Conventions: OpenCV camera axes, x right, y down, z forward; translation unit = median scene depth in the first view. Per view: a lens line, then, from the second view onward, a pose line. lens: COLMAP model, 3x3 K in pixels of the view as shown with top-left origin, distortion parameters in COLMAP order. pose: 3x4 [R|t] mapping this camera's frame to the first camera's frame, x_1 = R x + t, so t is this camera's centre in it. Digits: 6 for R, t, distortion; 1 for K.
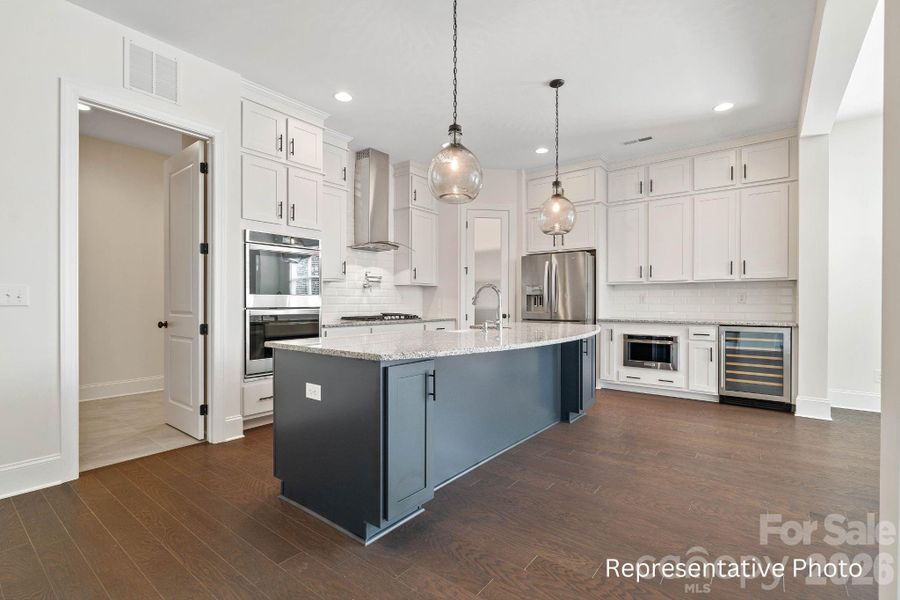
lens RADIAL K [[413.6, 0, 434.2], [0, 413.6, 305.4], [0, 0, 1]] dist [-0.004017, 0.004269]
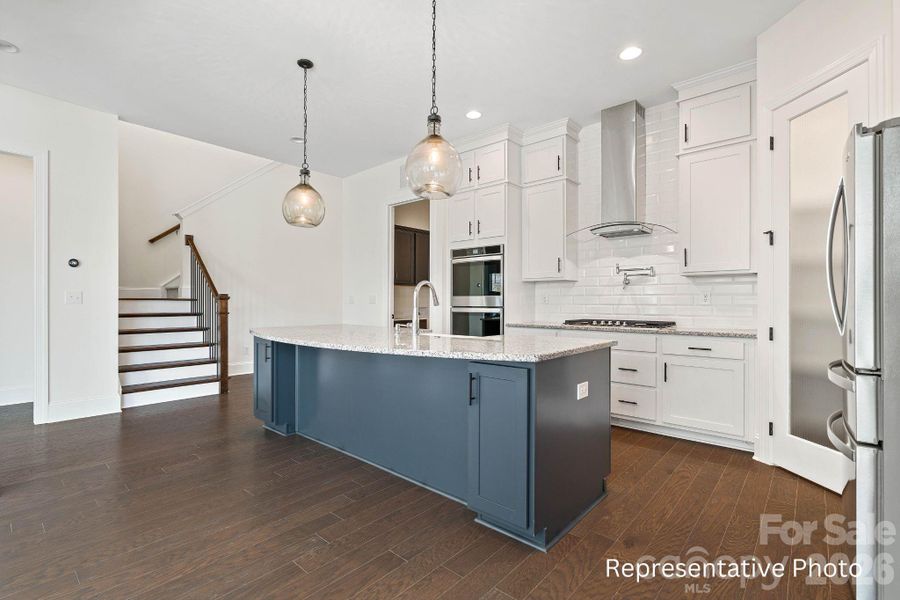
lens RADIAL K [[413.6, 0, 444.4], [0, 413.6, 298.2], [0, 0, 1]] dist [-0.004017, 0.004269]
pose [[-0.047190, -0.009883, -0.998837, 0.681993], [-0.009174, 0.999913, -0.009460, -0.005765], [0.998844, 0.008716, -0.047277, 0.755979]]
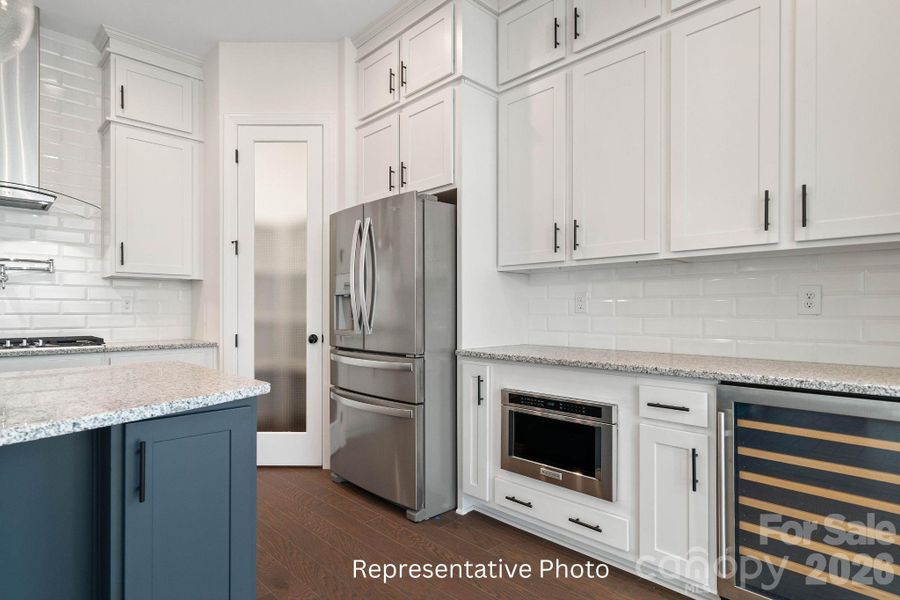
lens RADIAL K [[487.3, 0, 442.6], [0, 487.3, 309.7], [0, 0, 1]] dist [0.004280, -0.000204]
pose [[0.991437, 0.000800, -0.130581, 0.474639], [-0.002092, 0.999950, -0.009756, -0.004467], [0.130567, 0.009946, 0.991390, 0.531042]]
